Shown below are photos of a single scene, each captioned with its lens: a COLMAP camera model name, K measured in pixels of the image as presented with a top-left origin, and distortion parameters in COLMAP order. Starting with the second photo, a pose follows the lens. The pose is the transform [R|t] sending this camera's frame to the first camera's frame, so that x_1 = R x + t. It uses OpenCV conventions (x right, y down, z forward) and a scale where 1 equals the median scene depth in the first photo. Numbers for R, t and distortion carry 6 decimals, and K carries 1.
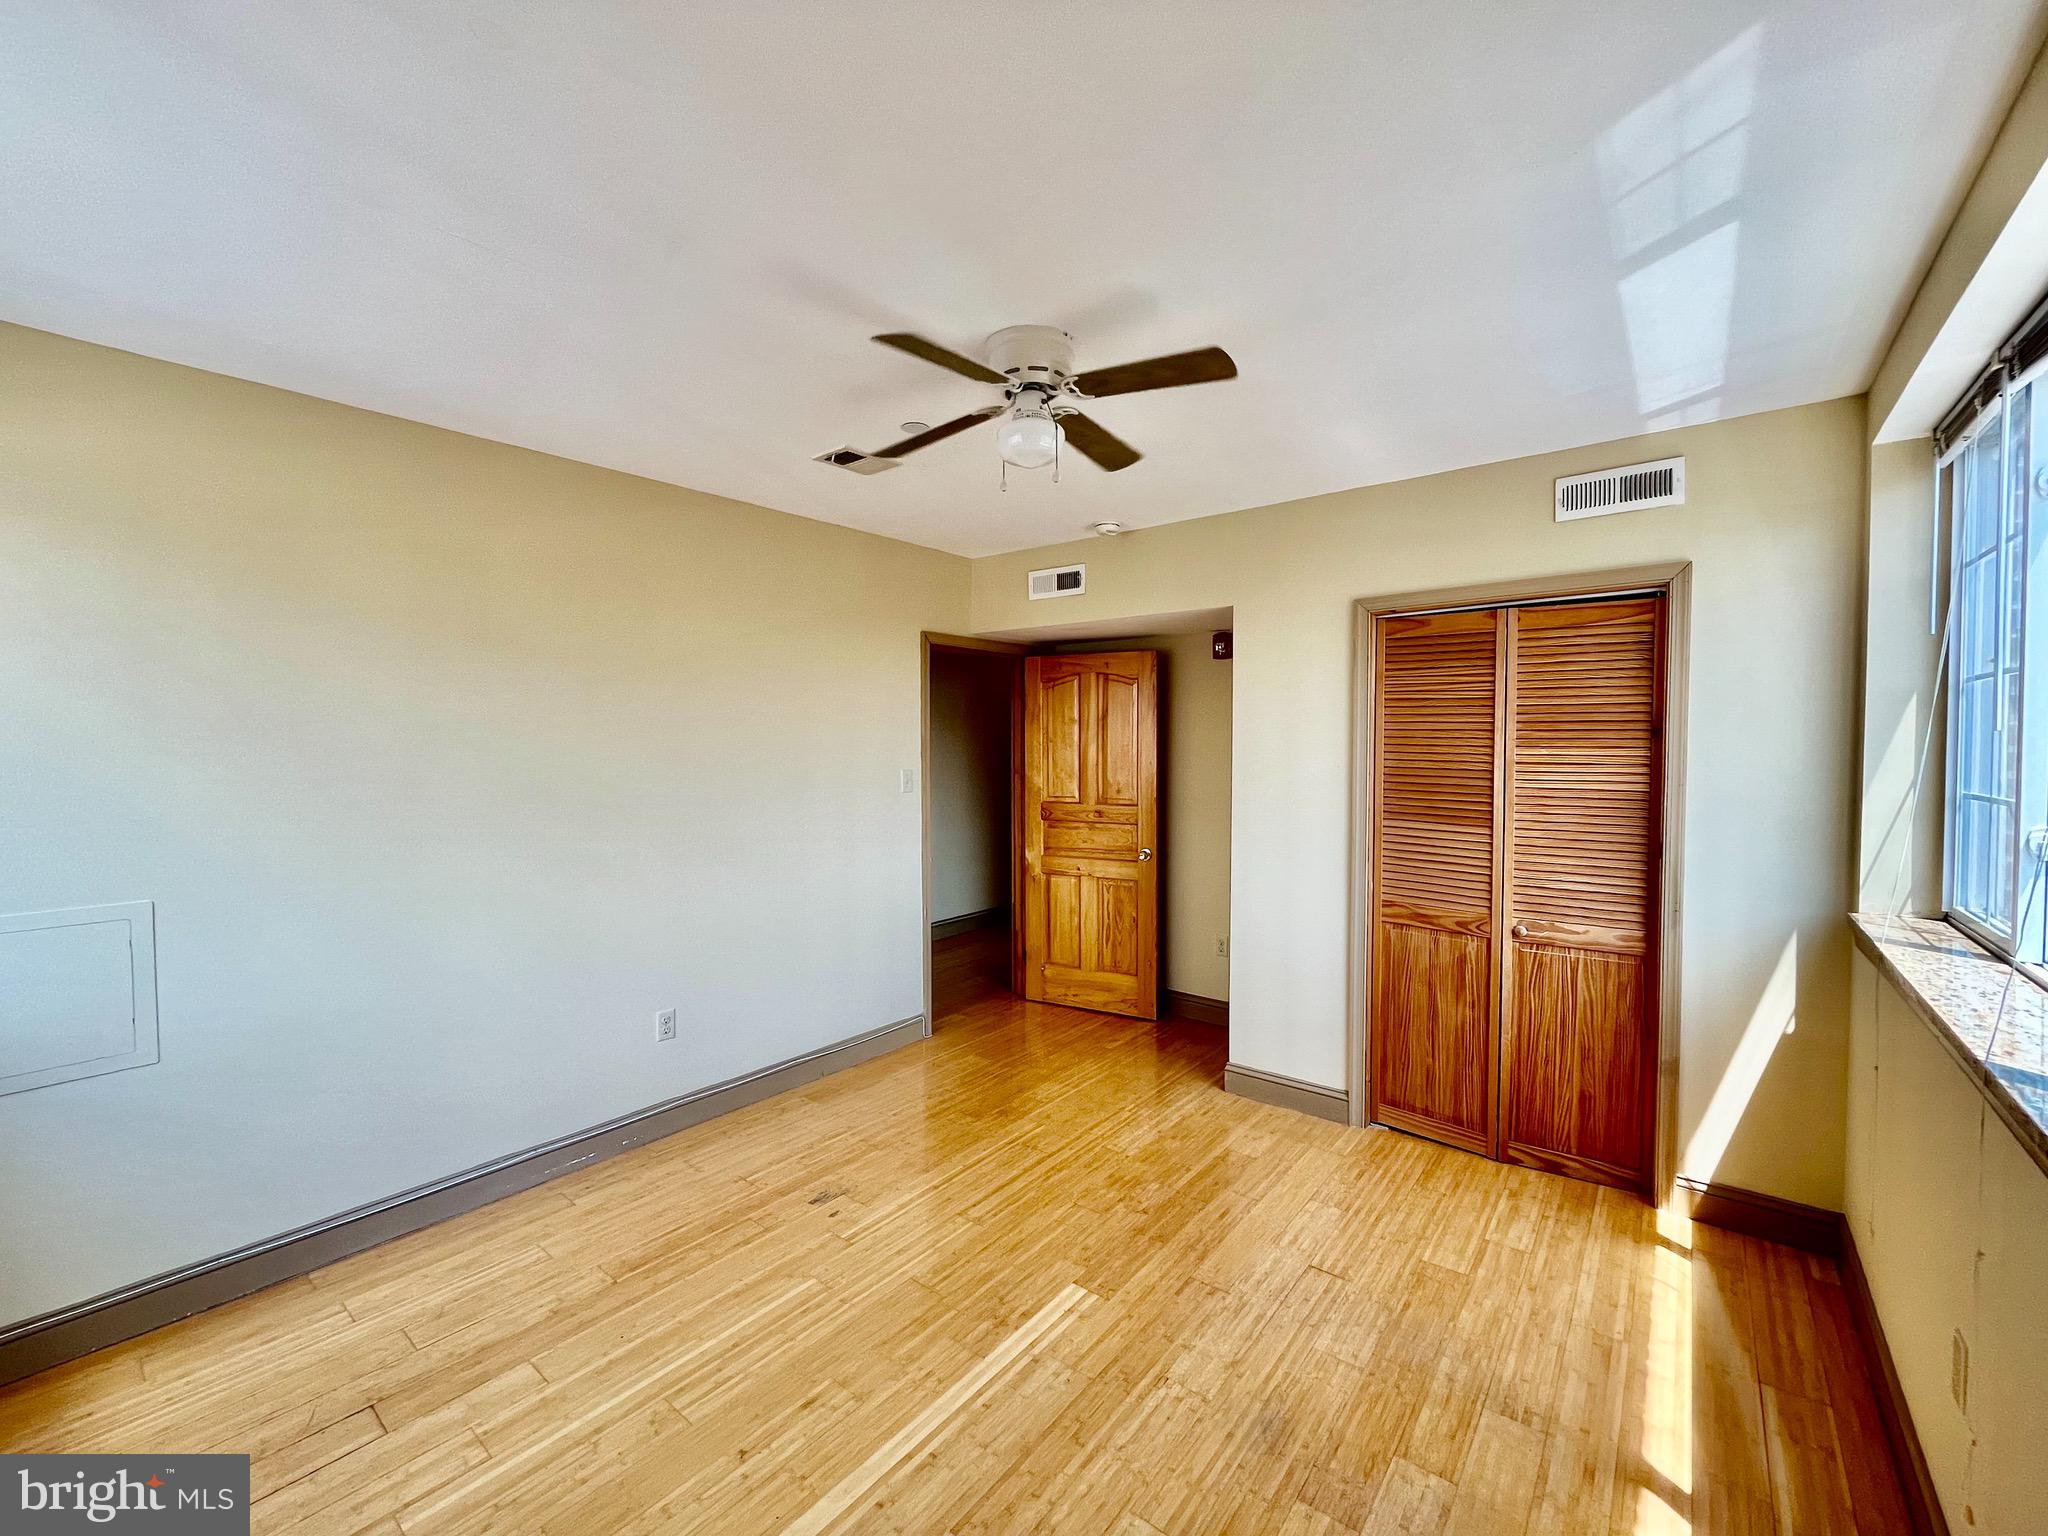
lens RADIAL K [[835.4, 0, 1021.0], [0, 835.4, 771.0], [0, 0, 1]] dist [-0.002328, 0.000059]
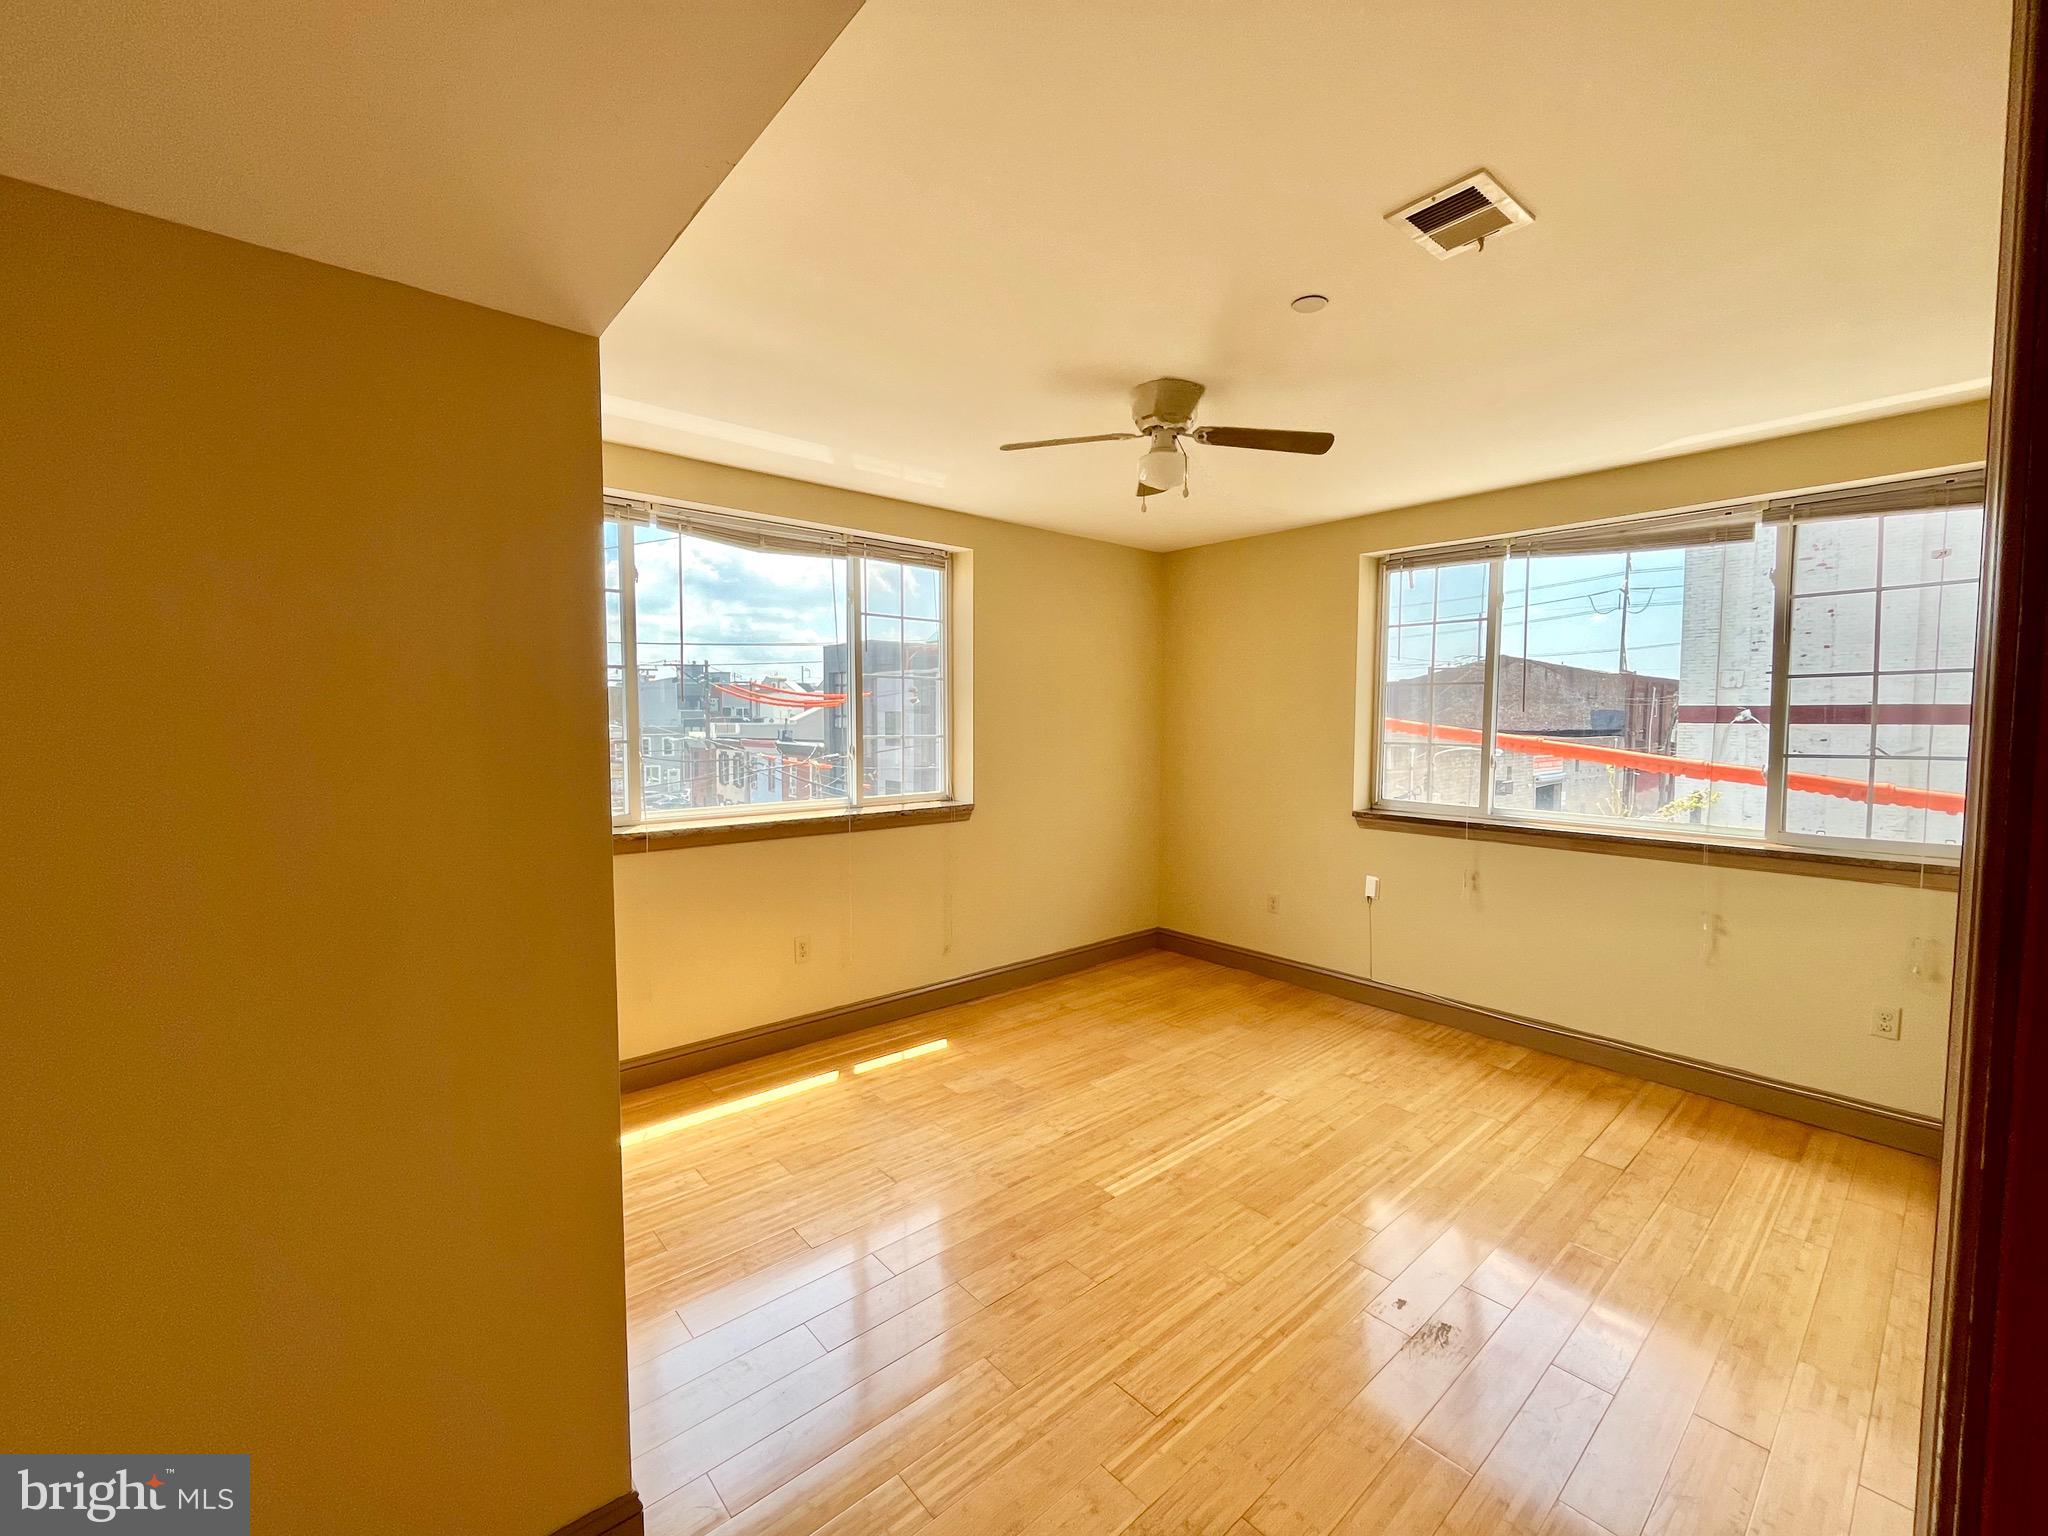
lens RADIAL K [[835.4, 0, 1020.6], [0, 835.4, 767.6], [0, 0, 1]] dist [-0.002328, 0.000059]
pose [[-0.983740, -0.013099, 0.179123, -0.005934], [0.004087, 0.995446, 0.095242, -0.063765], [-0.179555, 0.094426, -0.979206, 2.289666]]
